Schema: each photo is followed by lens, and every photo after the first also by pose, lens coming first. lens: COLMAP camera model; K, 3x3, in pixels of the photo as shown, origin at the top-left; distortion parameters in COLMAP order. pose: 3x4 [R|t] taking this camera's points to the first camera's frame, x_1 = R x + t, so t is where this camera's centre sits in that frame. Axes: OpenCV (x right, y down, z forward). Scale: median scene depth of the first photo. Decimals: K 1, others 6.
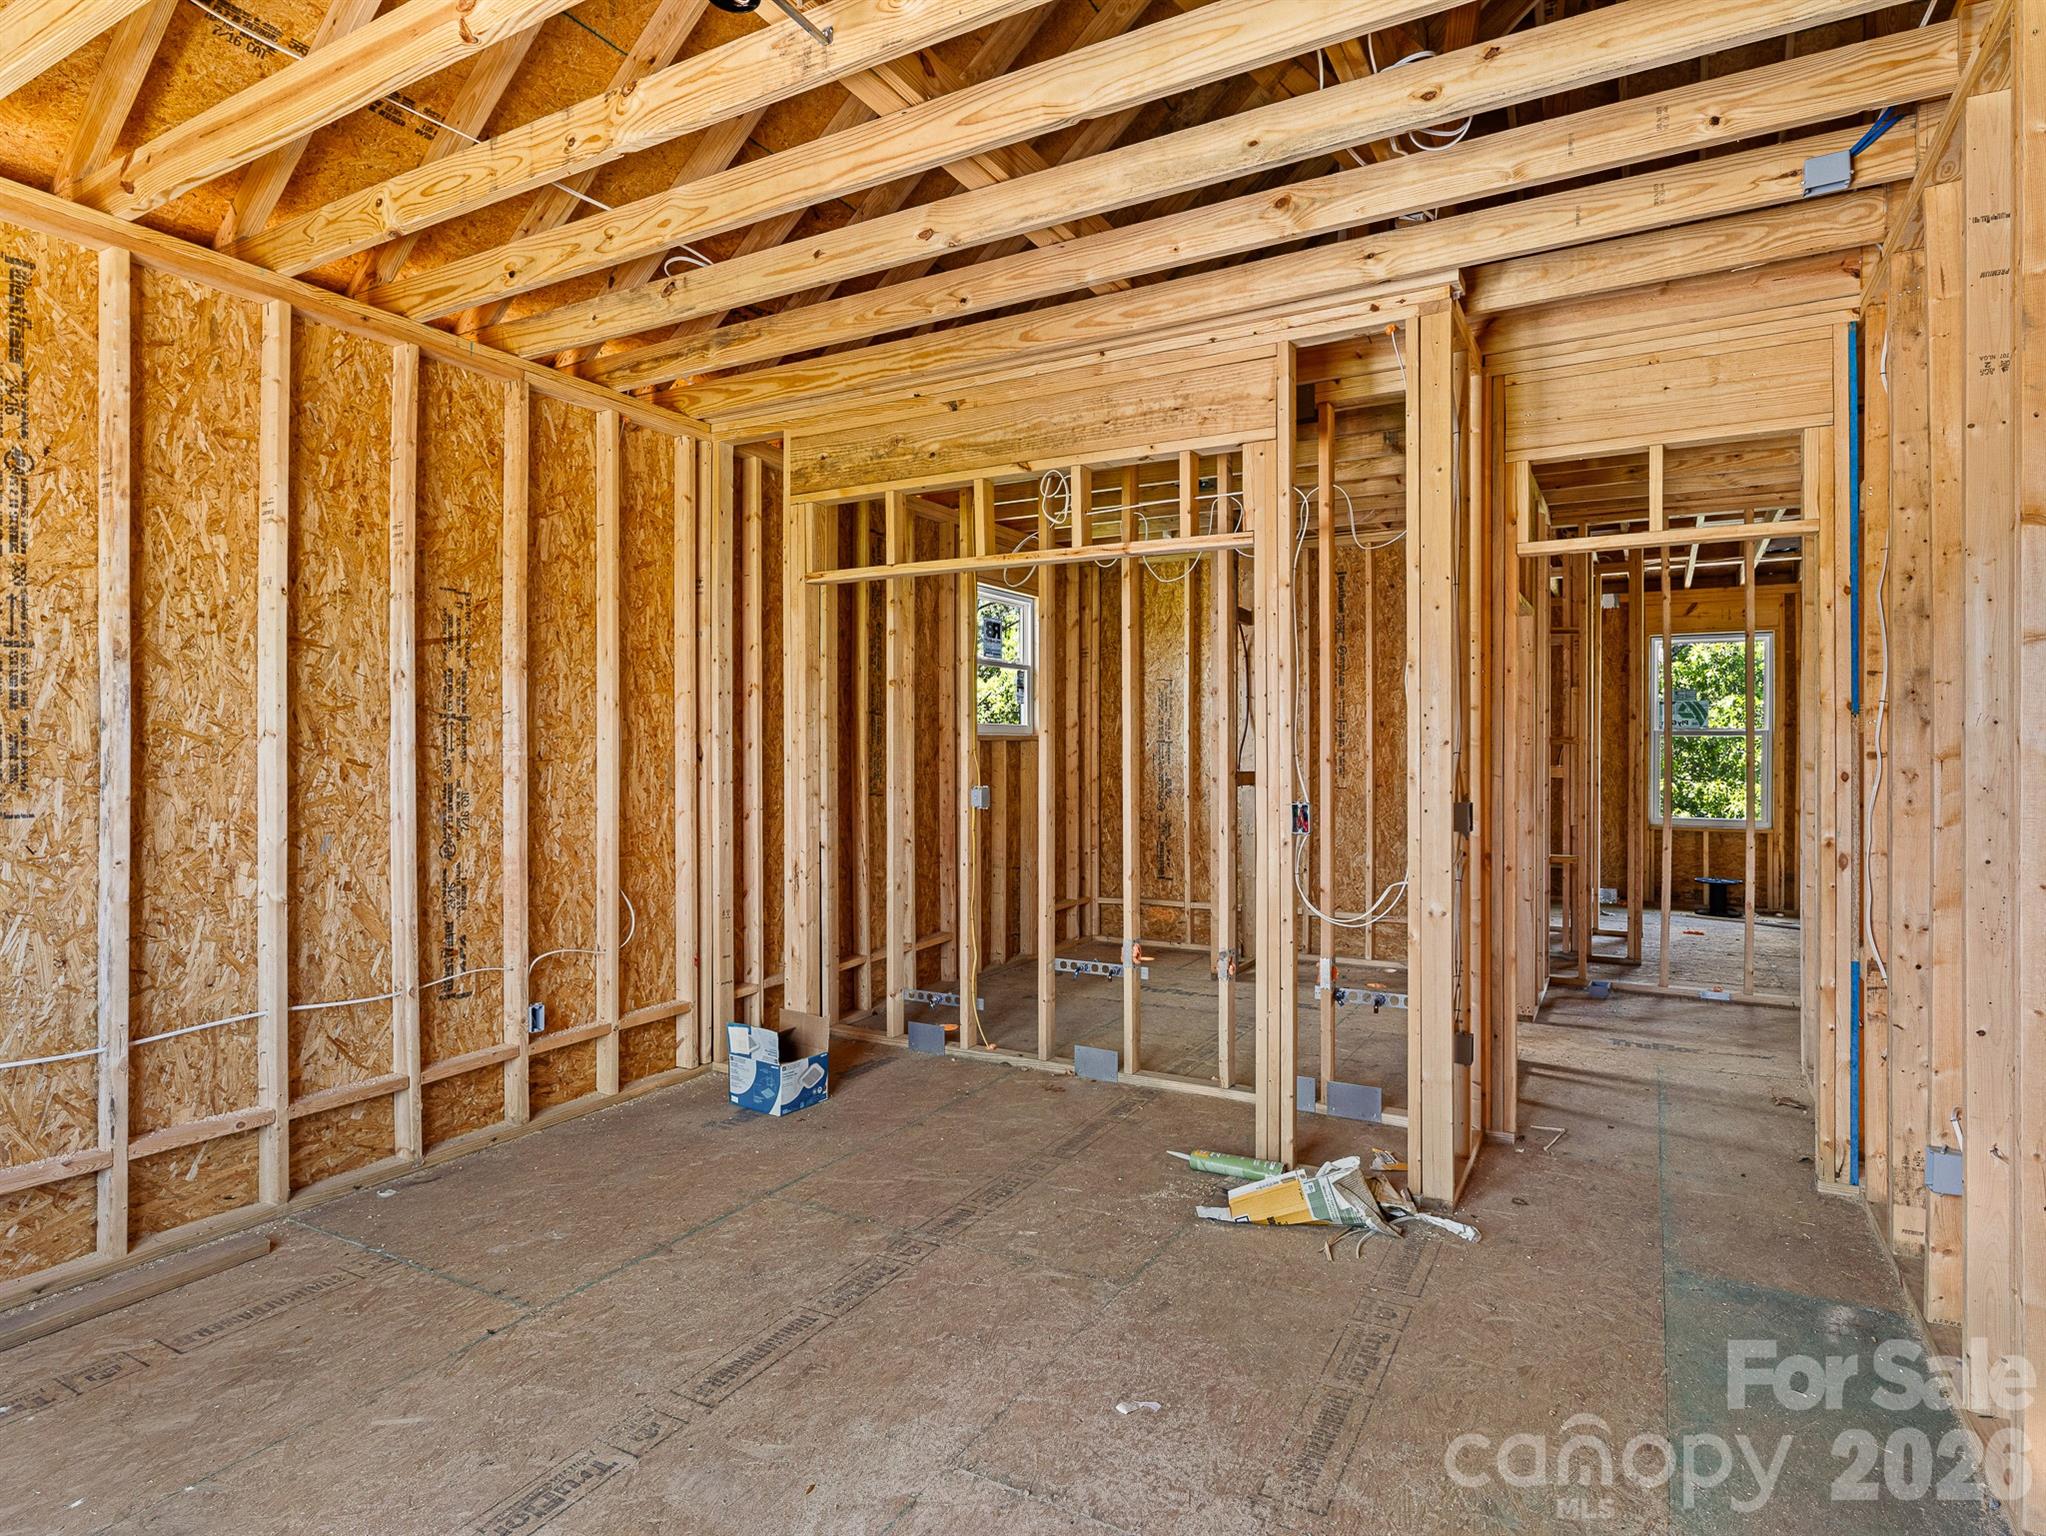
lens RADIAL K [[1112.1, 0, 1024.3], [0, 1112.1, 755.9], [0, 0, 1]] dist [0.013872, 0.000140]
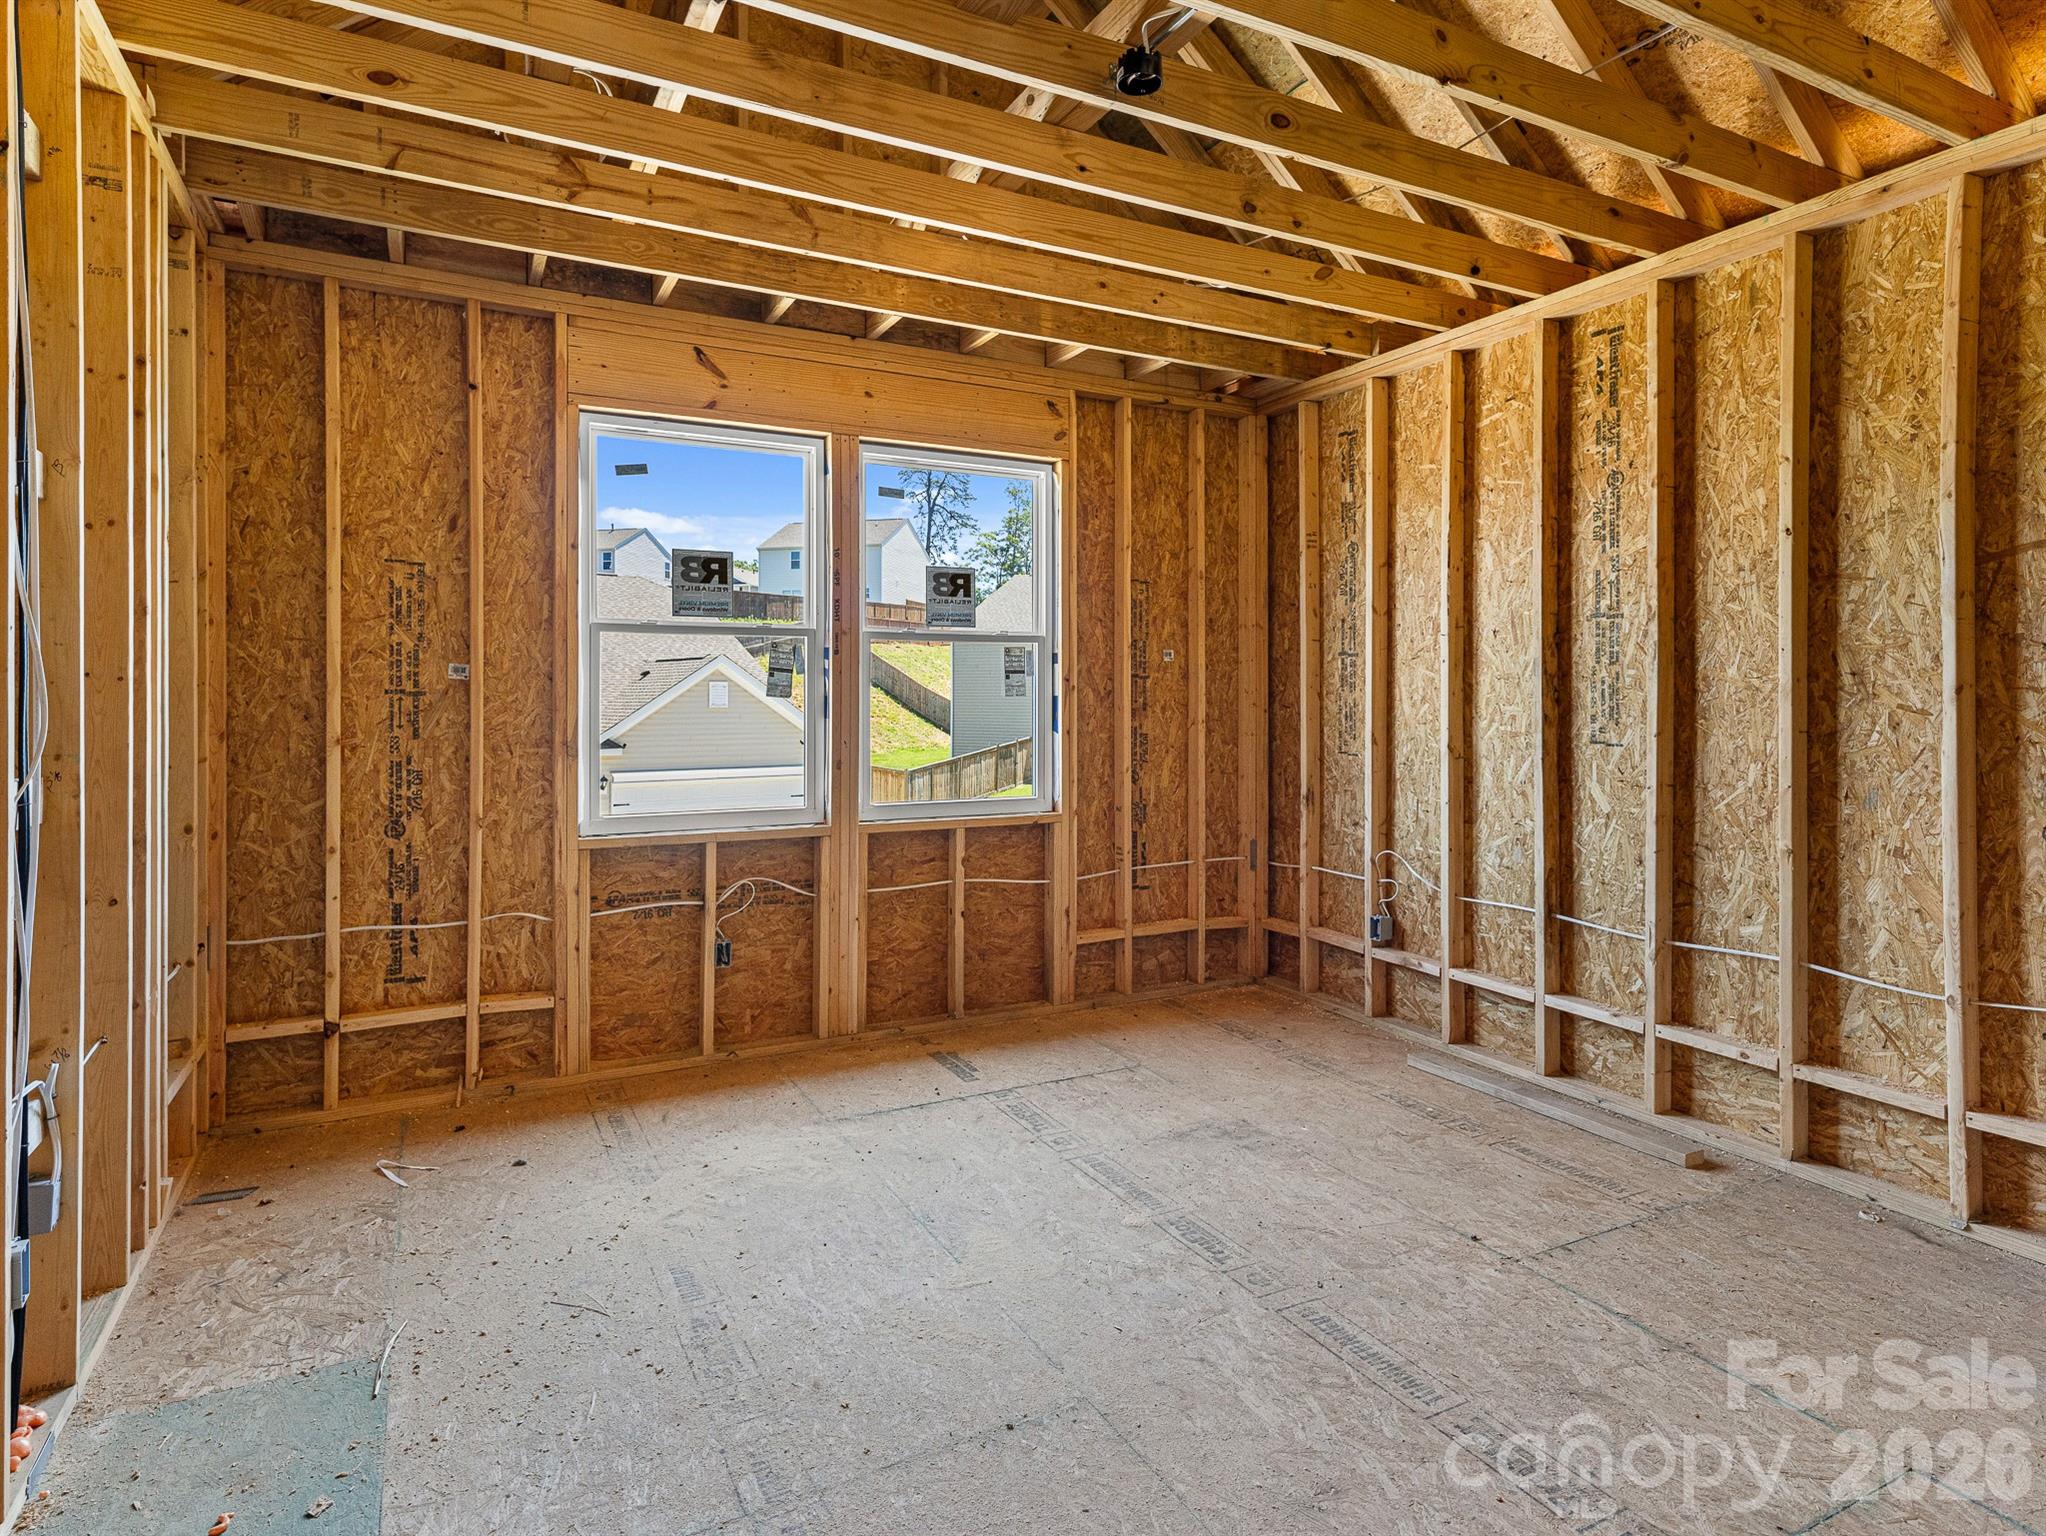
lens RADIAL K [[1119.0, 0, 1004.7], [0, 1119.0, 703.7], [0, 0, 1]] dist [0.004763, -0.005704]
pose [[-0.555680, -0.001351, -0.831395, 0.503056], [-0.009311, 0.999946, 0.004598, 0.004611], [0.831344, 0.010296, -0.555662, 0.931437]]
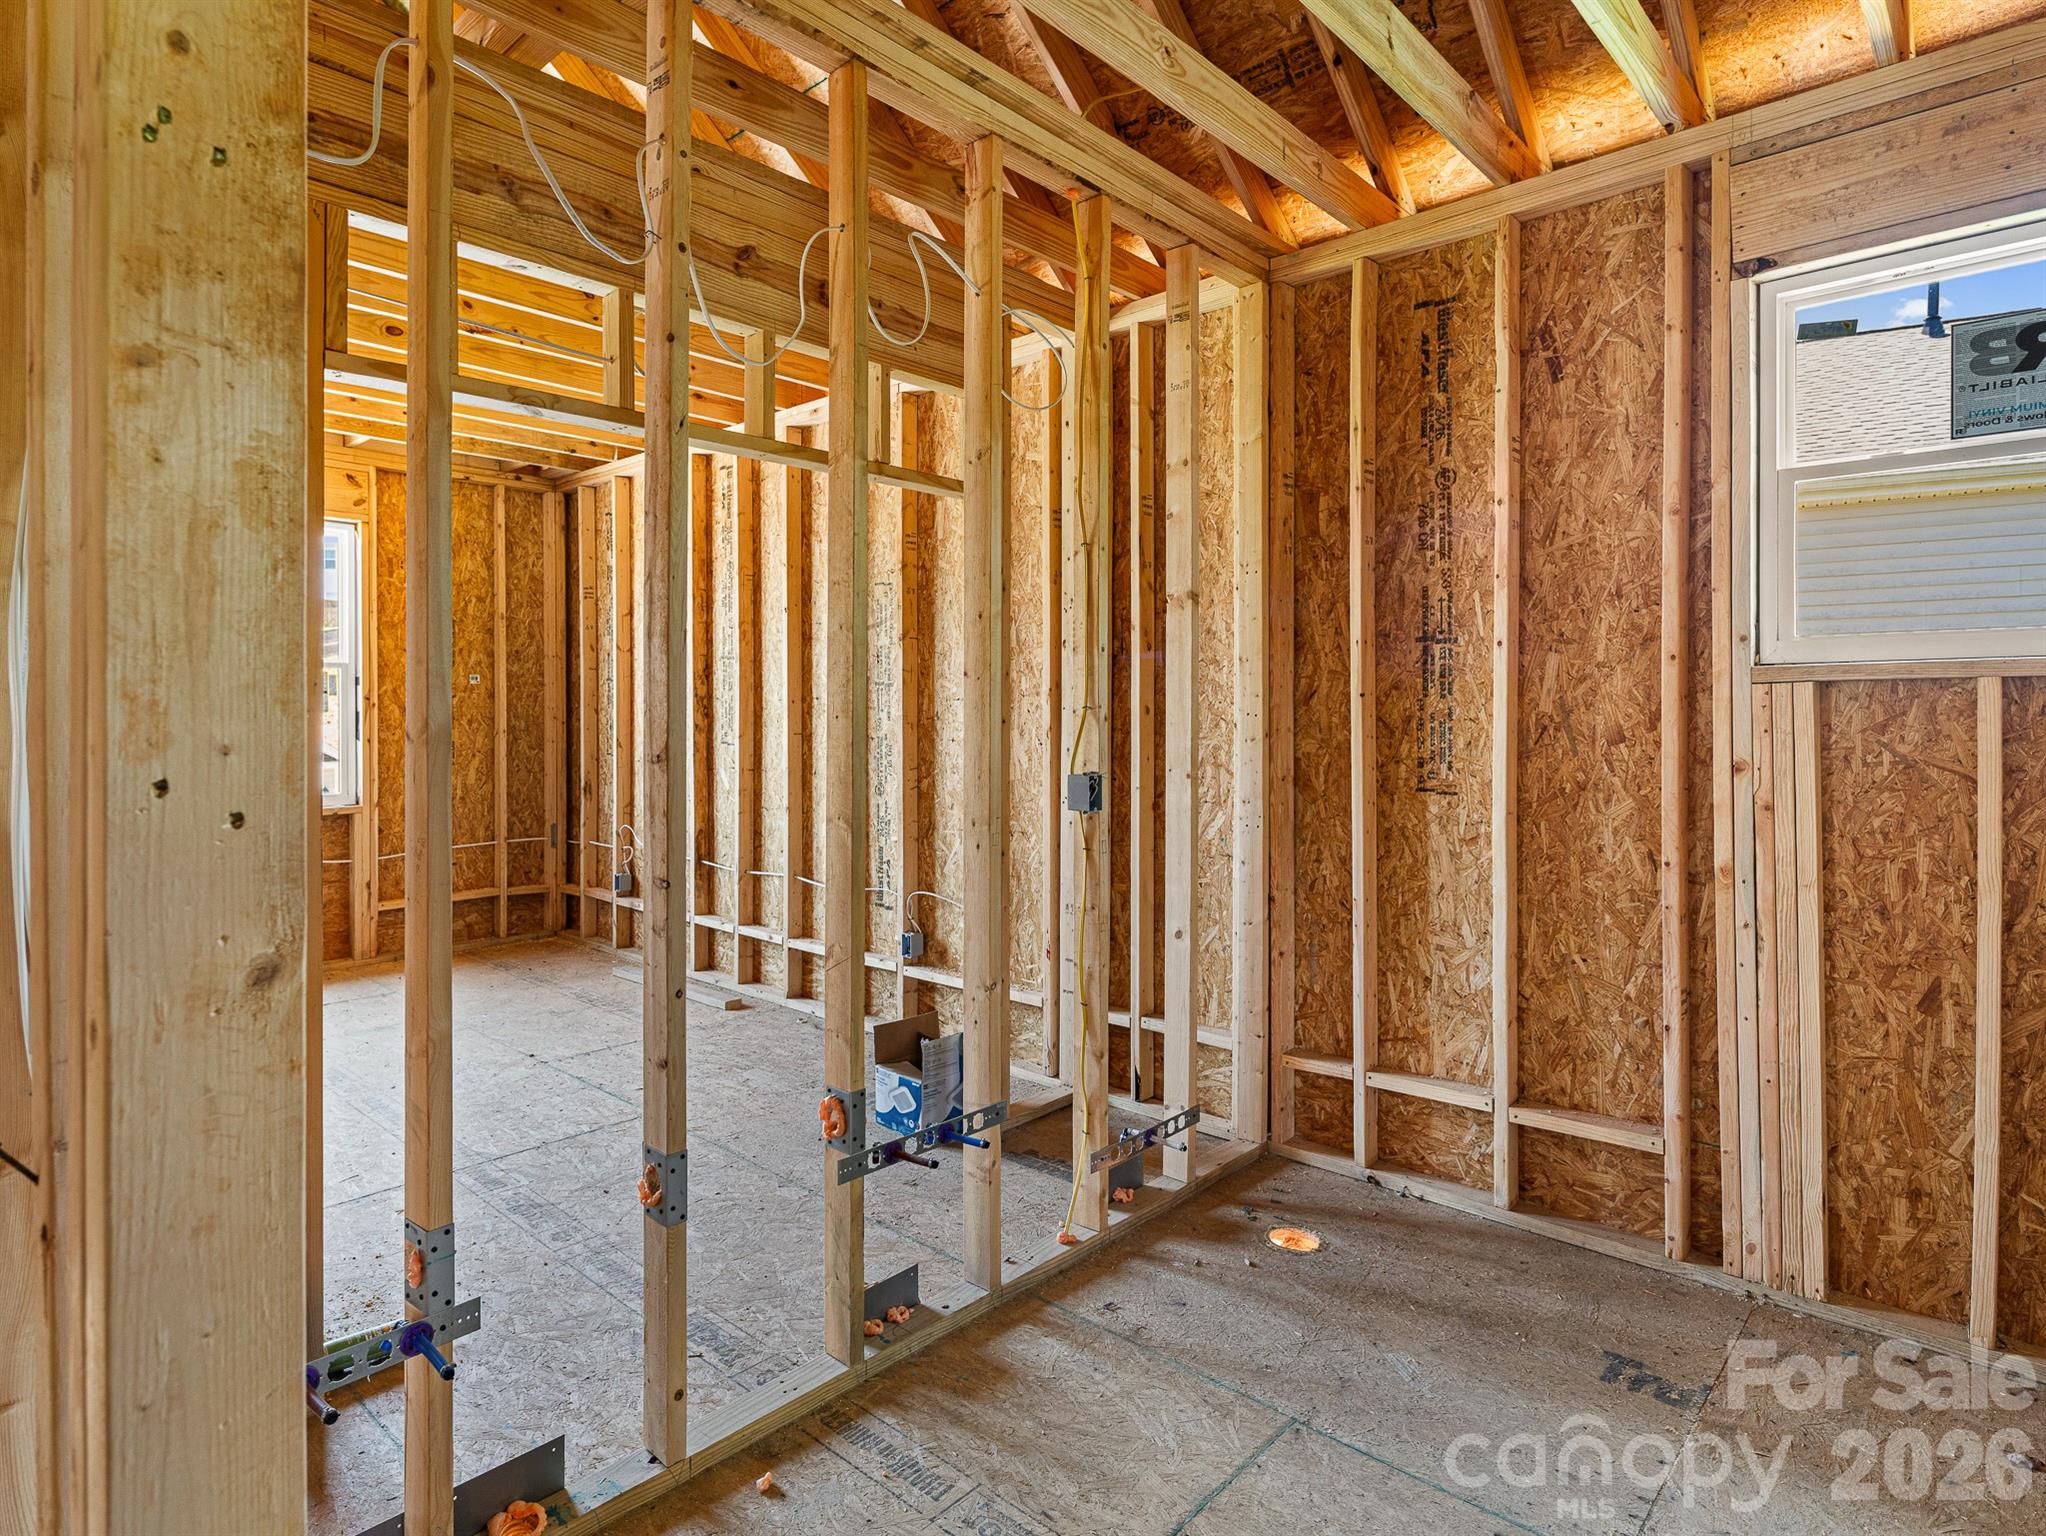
lens RADIAL K [[1119.0, 0, 1019.2], [0, 1119.0, 718.4], [0, 0, 1]] dist [0.004763, -0.005704]
pose [[-0.231431, 0.002029, -0.972849, 0.637186], [-0.007143, 0.999967, 0.003784, 0.000698], [0.972825, 0.007825, -0.231409, 1.287284]]
